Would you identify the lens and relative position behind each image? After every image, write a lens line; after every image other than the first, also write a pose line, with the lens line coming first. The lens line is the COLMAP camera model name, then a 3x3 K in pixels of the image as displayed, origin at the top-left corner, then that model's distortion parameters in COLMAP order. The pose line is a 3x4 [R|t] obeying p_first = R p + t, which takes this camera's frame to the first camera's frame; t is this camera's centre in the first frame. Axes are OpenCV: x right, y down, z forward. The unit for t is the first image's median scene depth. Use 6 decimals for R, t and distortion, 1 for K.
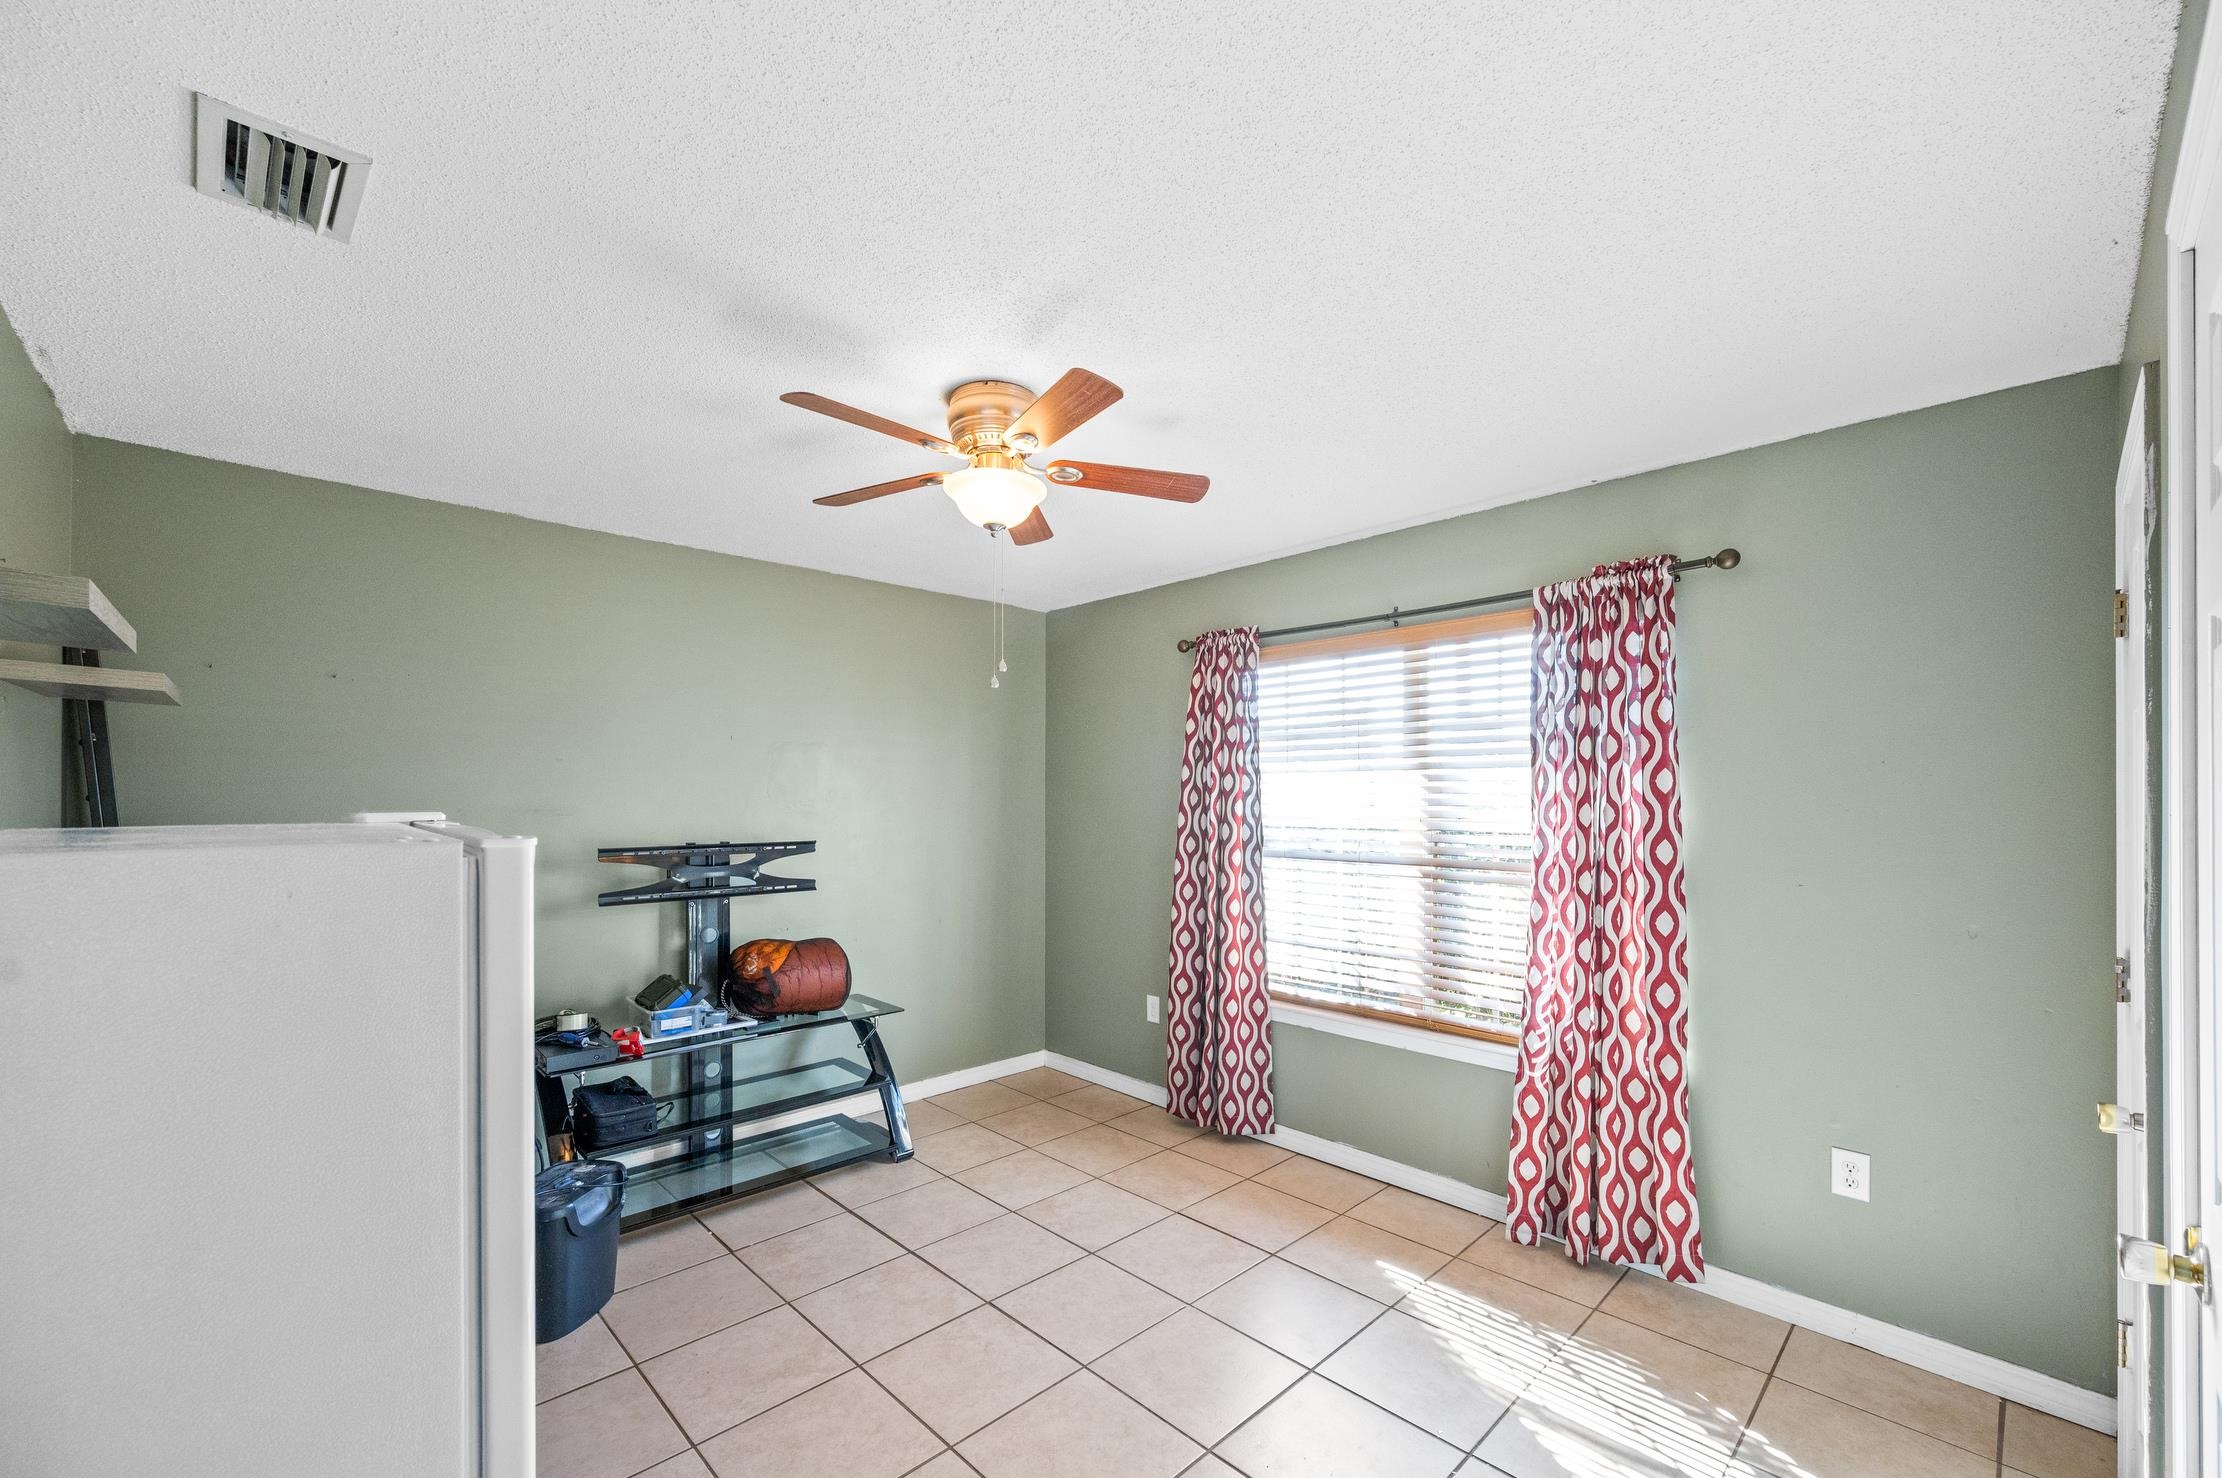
lens RADIAL K [[910.1, 0, 1111.0], [0, 910.1, 739.0], [0, 0, 1]] dist [0.001579, 0.000248]
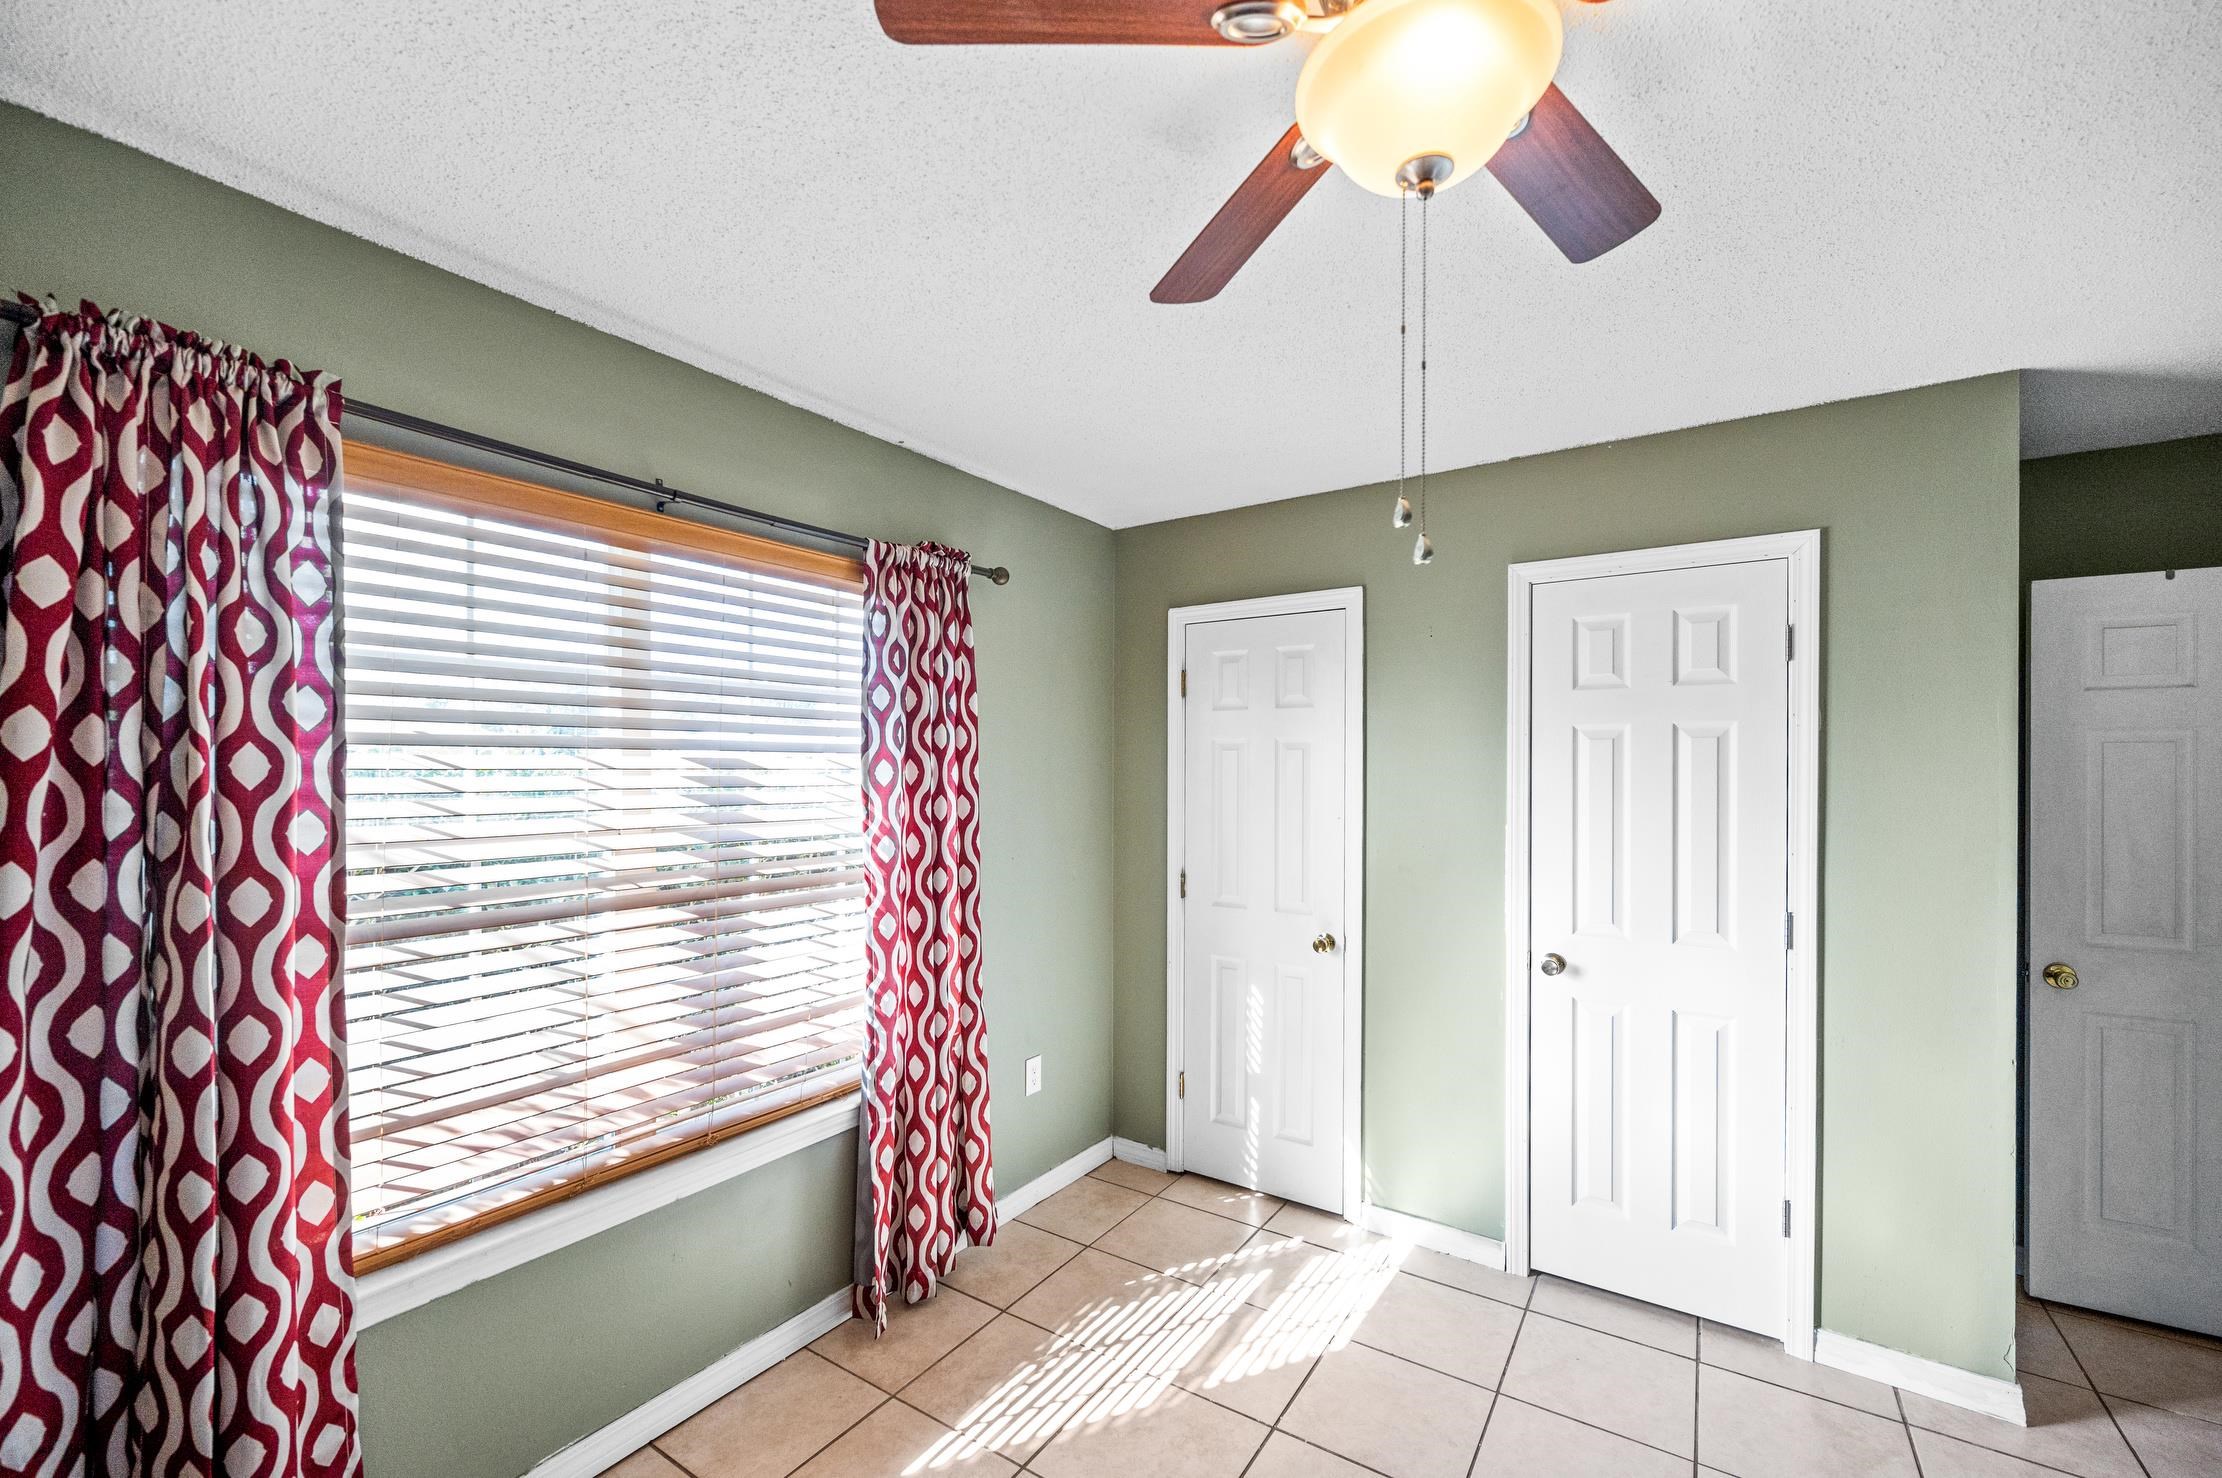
lens RADIAL K [[910.1, 0, 1111.0], [0, 910.1, 739.0], [0, 0, 1]] dist [0.001579, 0.000248]
pose [[-0.213506, 0.034370, 0.976337, -0.387109], [-0.056873, 0.997249, -0.047544, 0.042915], [-0.975285, -0.065678, -0.210964, 0.934692]]
